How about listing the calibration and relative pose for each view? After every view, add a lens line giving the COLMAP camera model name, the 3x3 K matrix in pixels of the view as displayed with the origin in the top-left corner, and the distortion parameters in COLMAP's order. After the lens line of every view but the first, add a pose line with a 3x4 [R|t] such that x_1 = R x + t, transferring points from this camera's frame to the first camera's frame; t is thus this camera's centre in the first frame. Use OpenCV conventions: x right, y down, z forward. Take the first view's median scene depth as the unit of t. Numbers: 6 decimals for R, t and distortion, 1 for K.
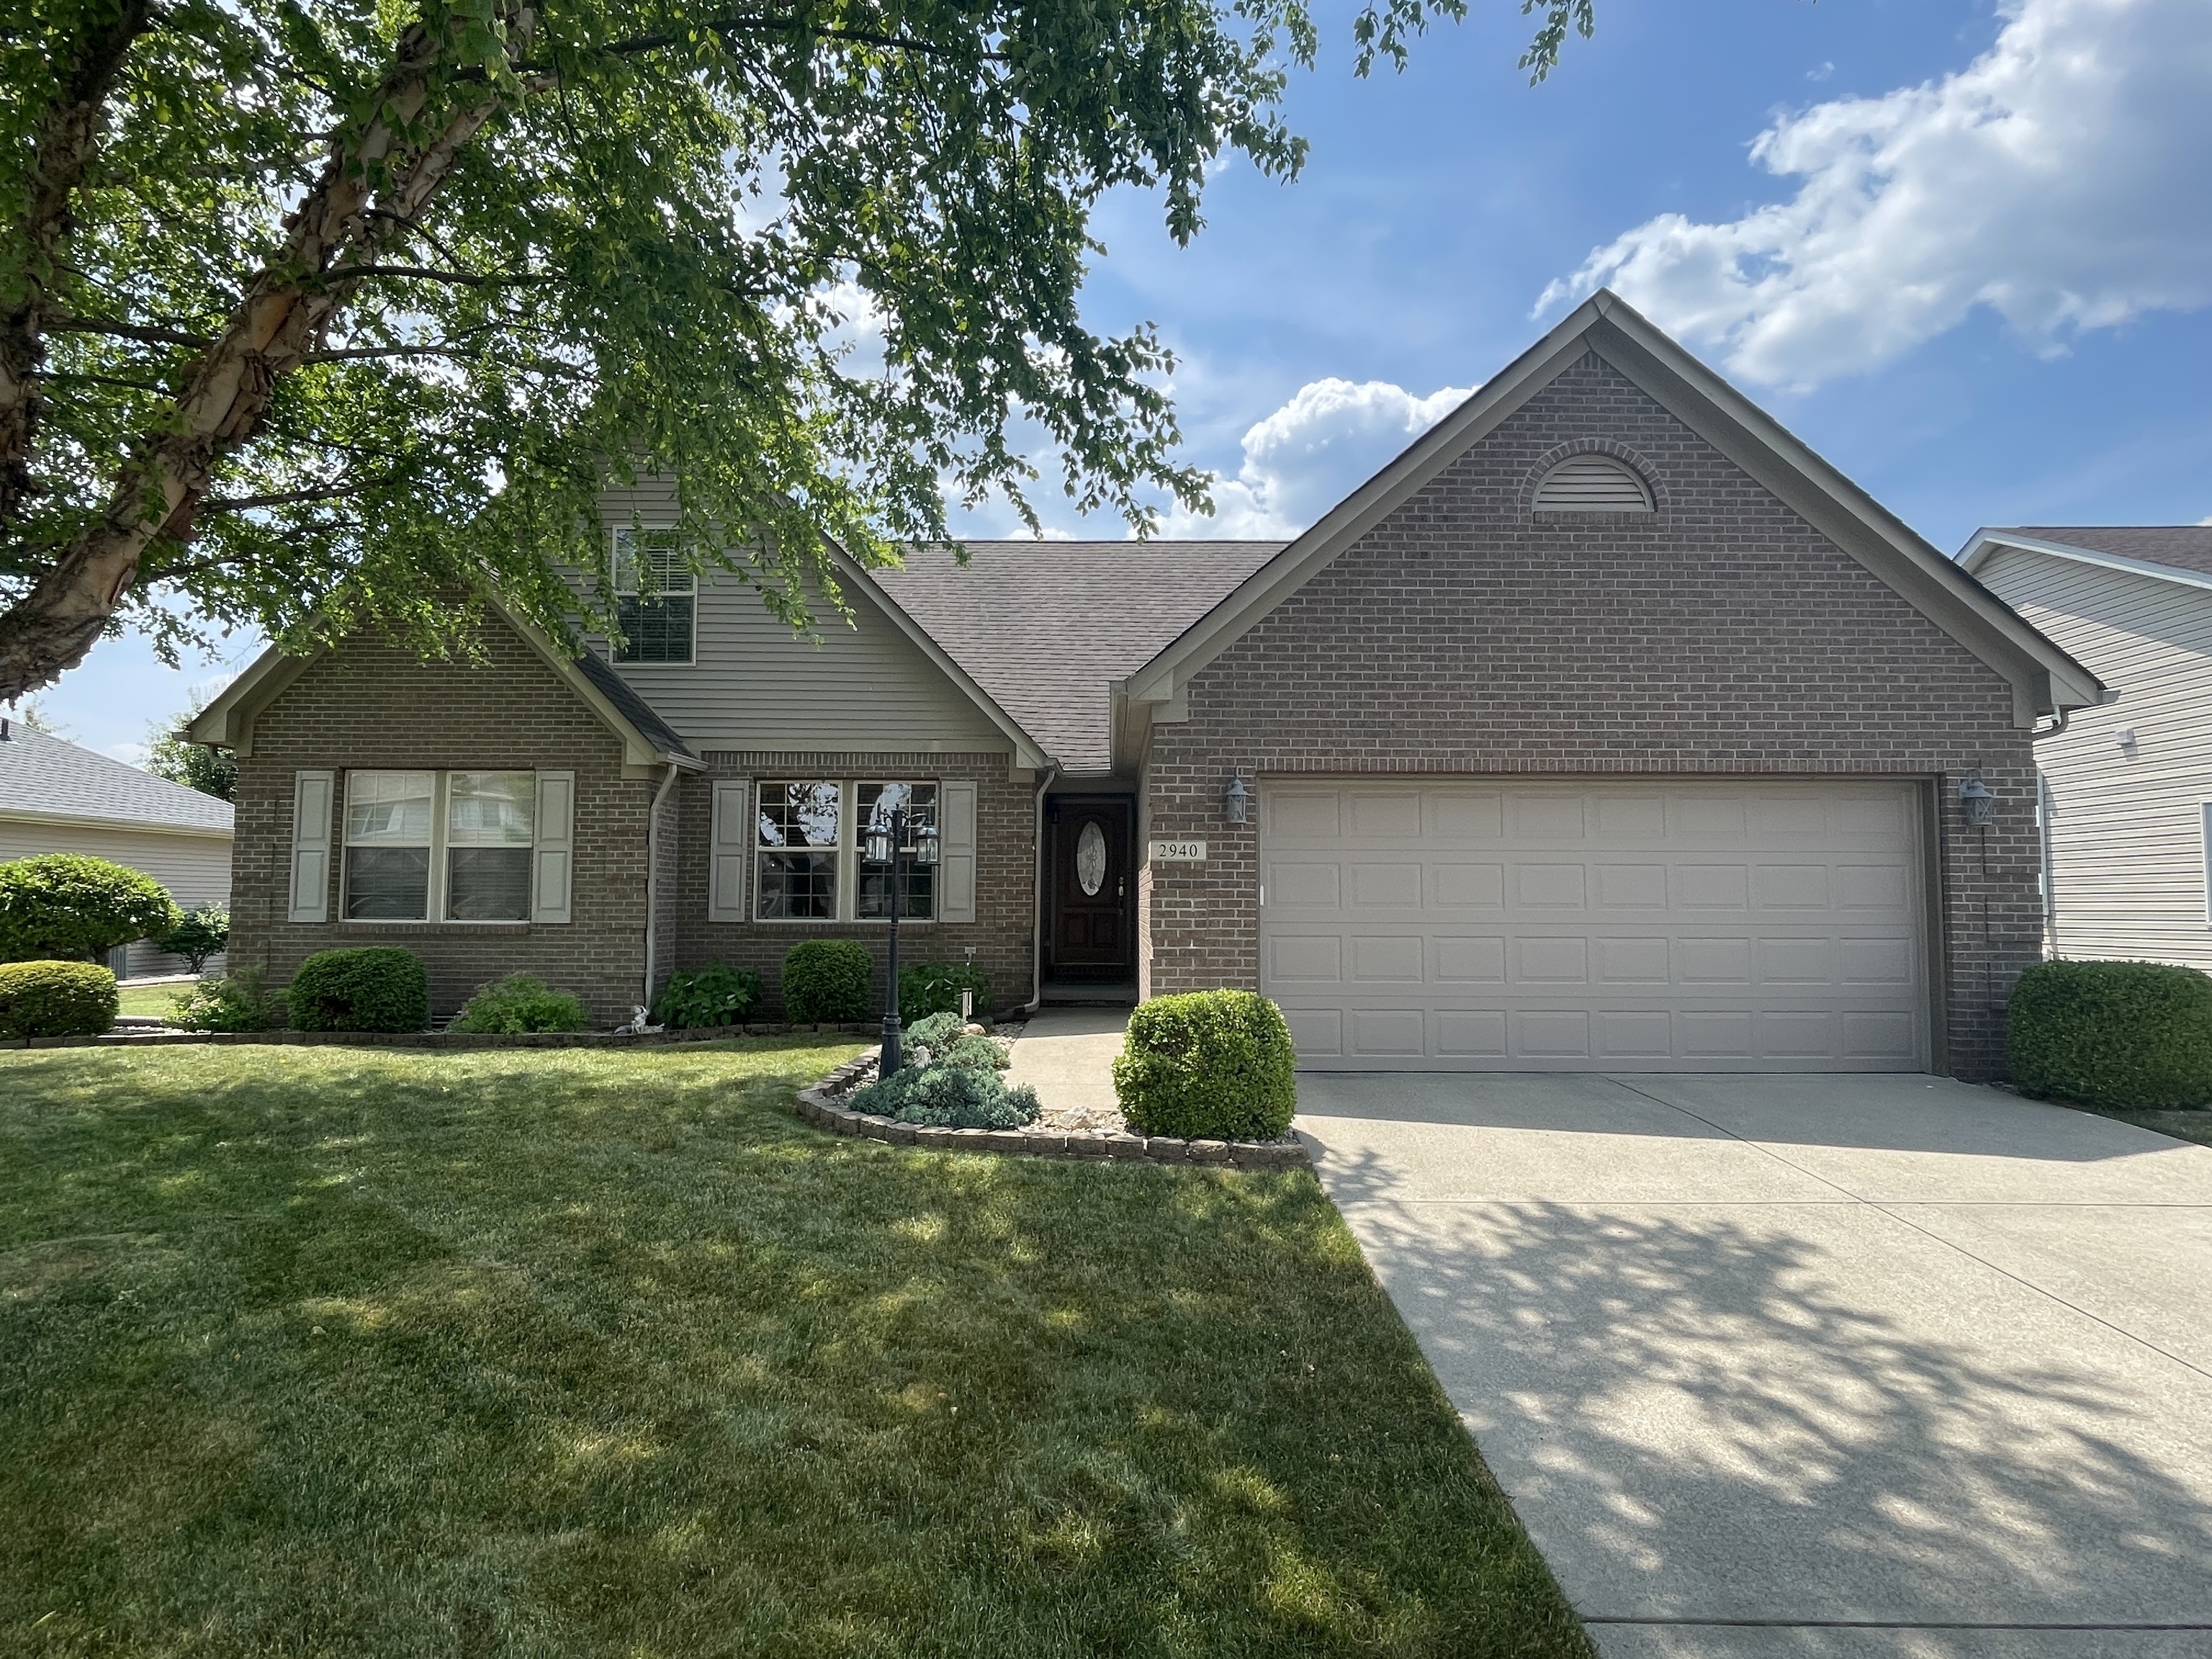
lens RADIAL K [[1115.5, 0, 1113.6], [0, 1115.5, 825.9], [0, 0, 1]] dist [0.001792, -0.000410]
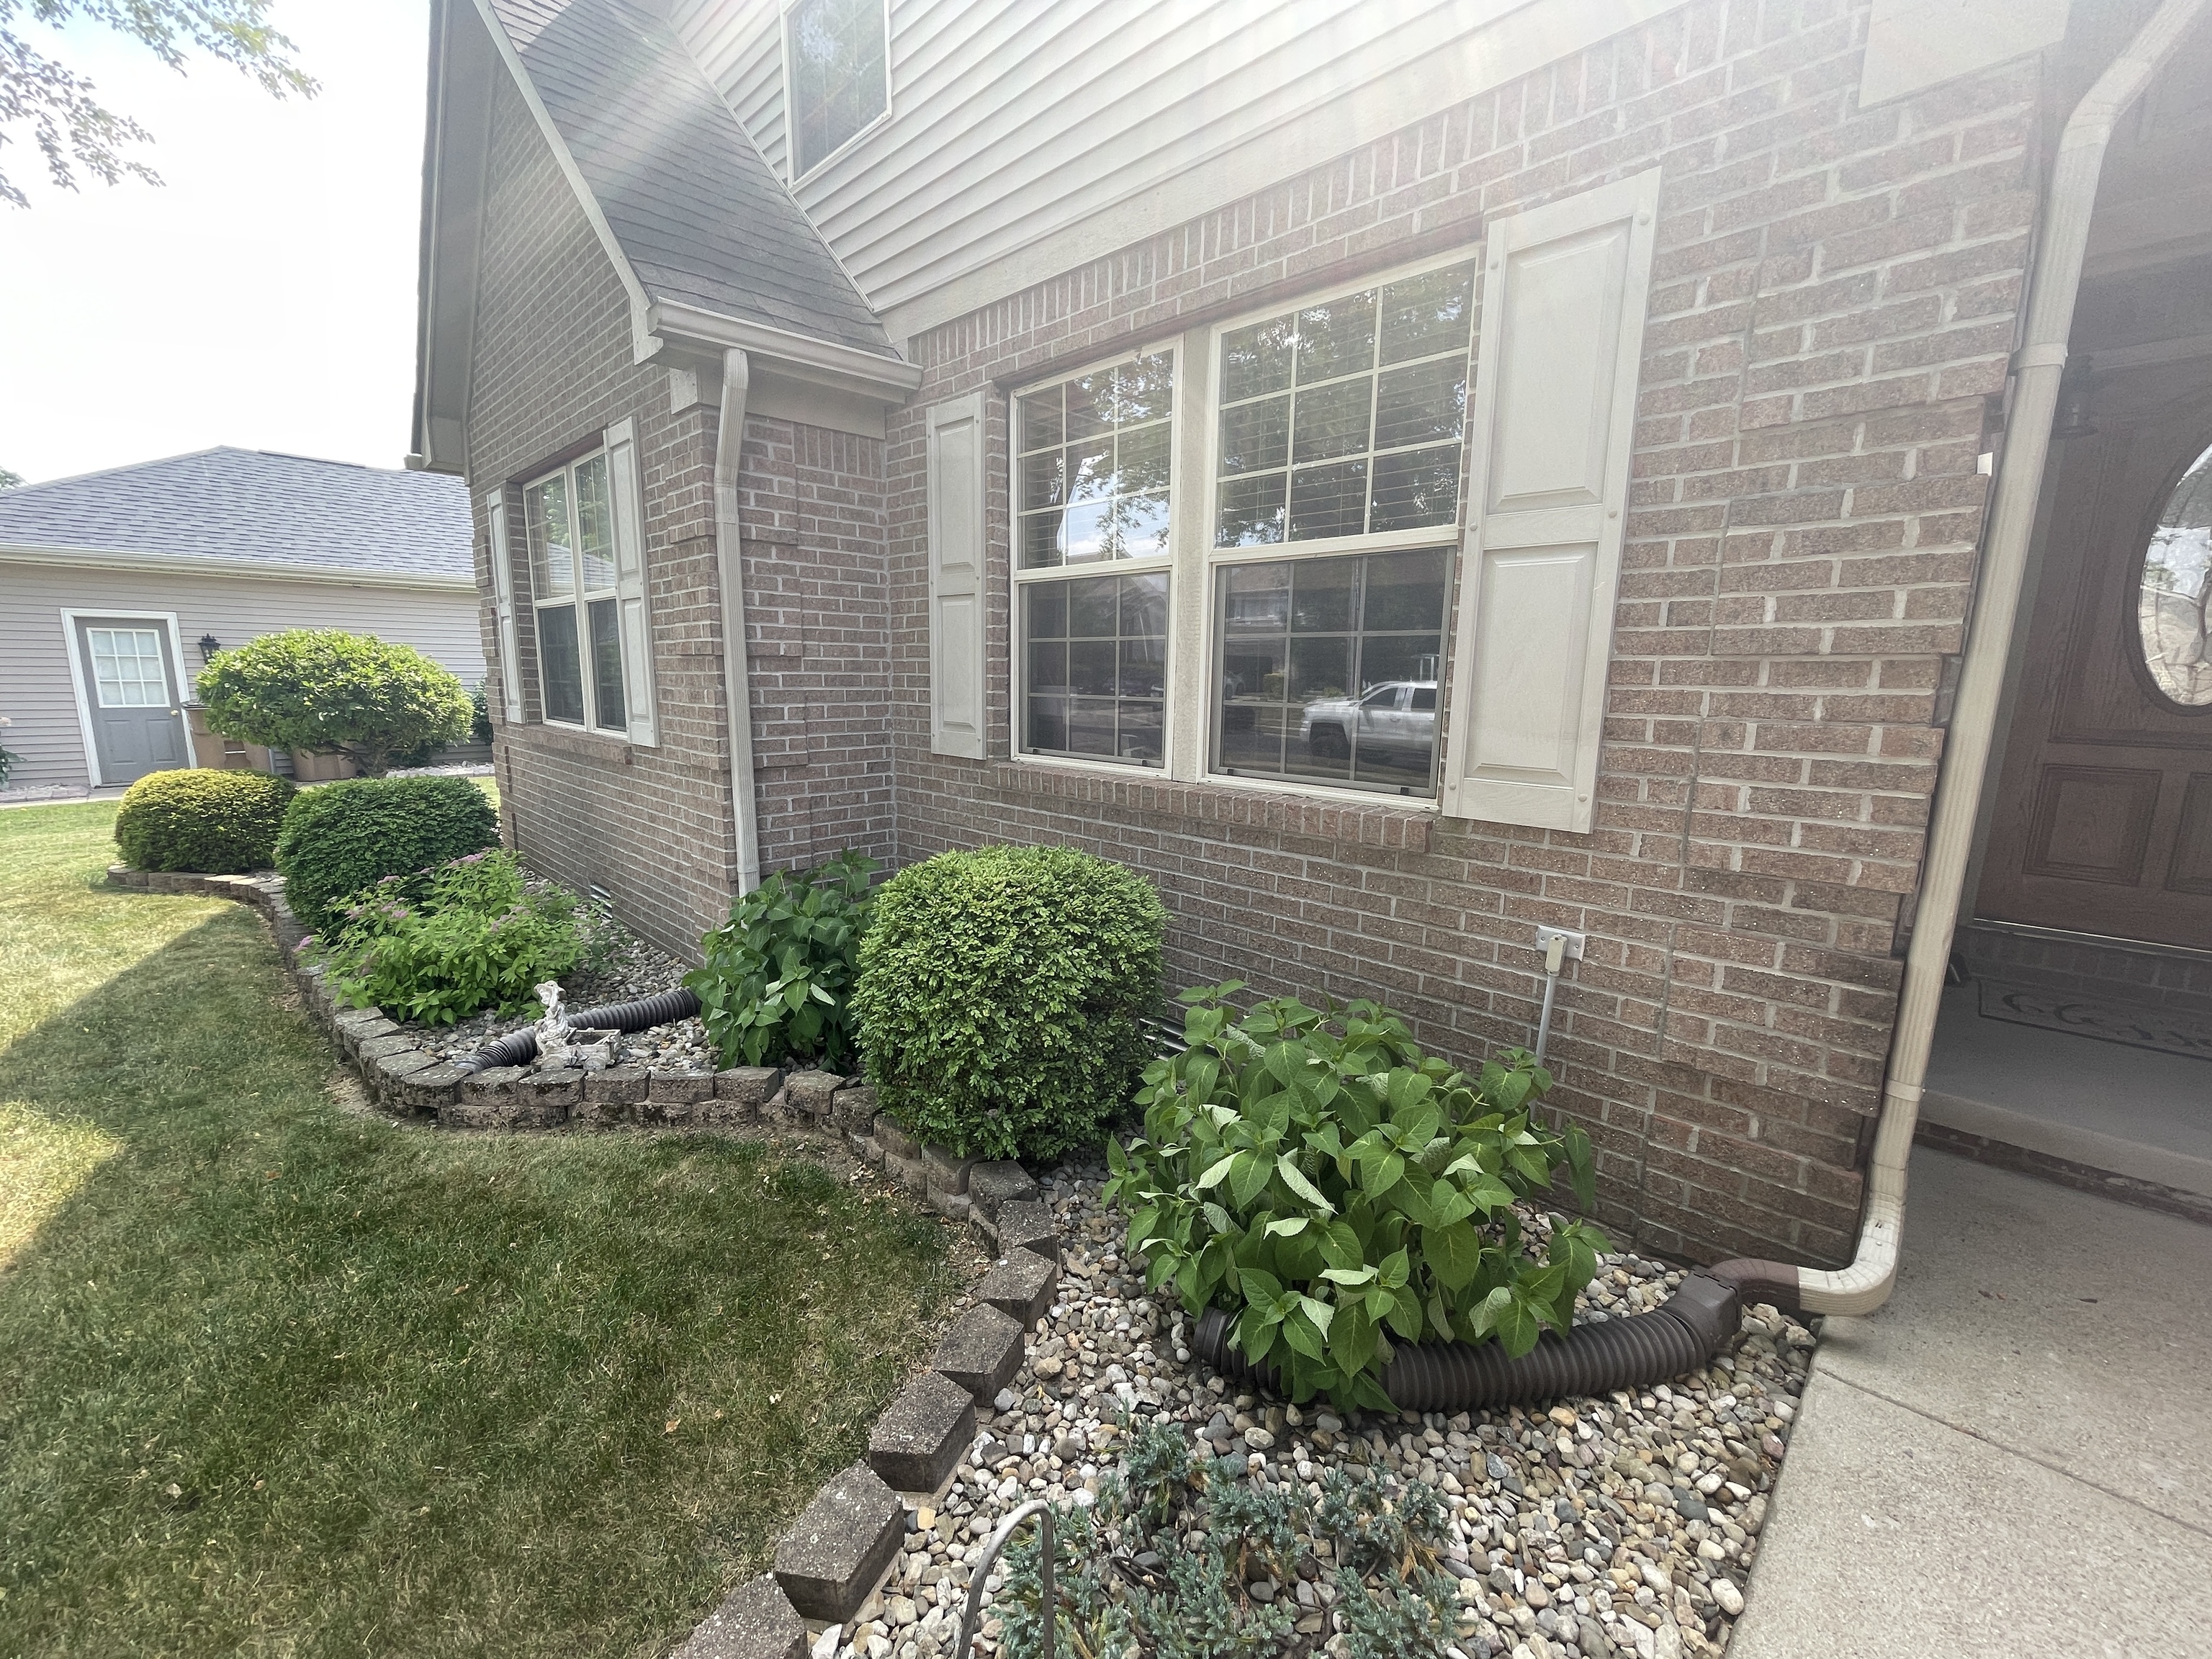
lens RADIAL K [[902.1, 0, 1101.7], [0, 902.1, 827.8], [0, 0, 1]] dist [-0.000323, 0.000042]
pose [[0.708908, 0.126187, -0.693921, -0.064599], [0.039593, 0.975194, 0.217783, 0.039297], [0.704189, -0.181862, 0.686327, 0.790711]]
